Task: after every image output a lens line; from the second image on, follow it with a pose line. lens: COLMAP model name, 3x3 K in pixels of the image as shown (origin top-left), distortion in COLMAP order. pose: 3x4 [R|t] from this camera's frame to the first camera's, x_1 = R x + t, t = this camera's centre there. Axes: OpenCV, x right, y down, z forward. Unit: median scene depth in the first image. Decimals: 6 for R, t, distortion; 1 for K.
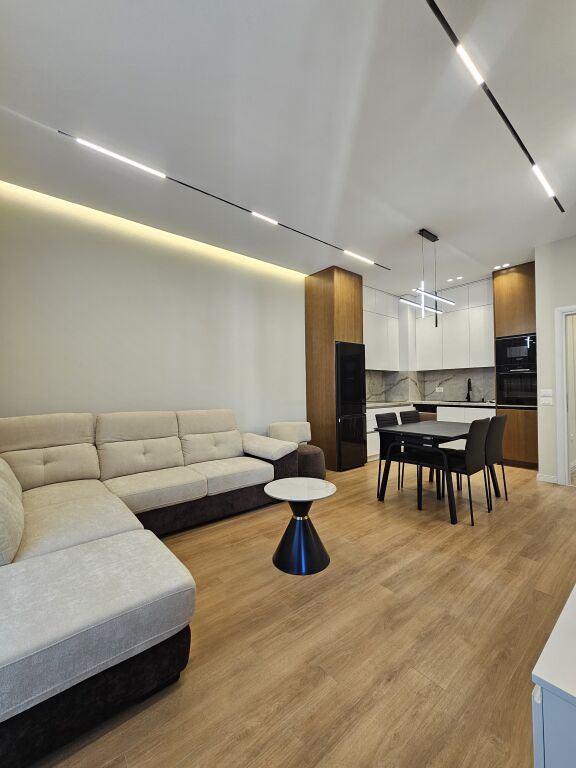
lens RADIAL K [[316.1, 0, 289.4], [0, 316.1, 385.2], [0, 0, 1]] dist [-0.000169, -0.000298]
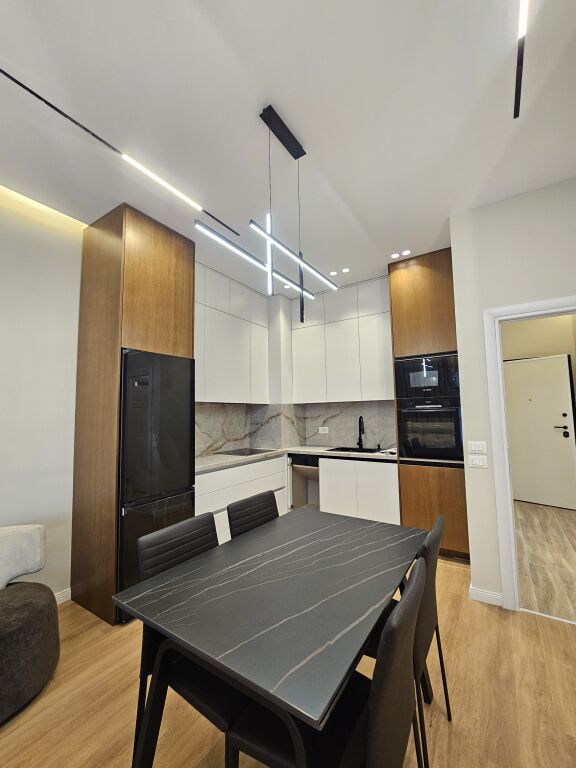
lens RADIAL K [[309.3, 0, 288.5], [0, 309.3, 387.1], [0, 0, 1]] dist [-0.001400, -0.000060]
pose [[0.955930, 0.018260, 0.293026, 0.233314], [0.003849, 0.997199, -0.074696, -0.037801], [-0.293569, 0.072532, 0.953182, 0.425690]]
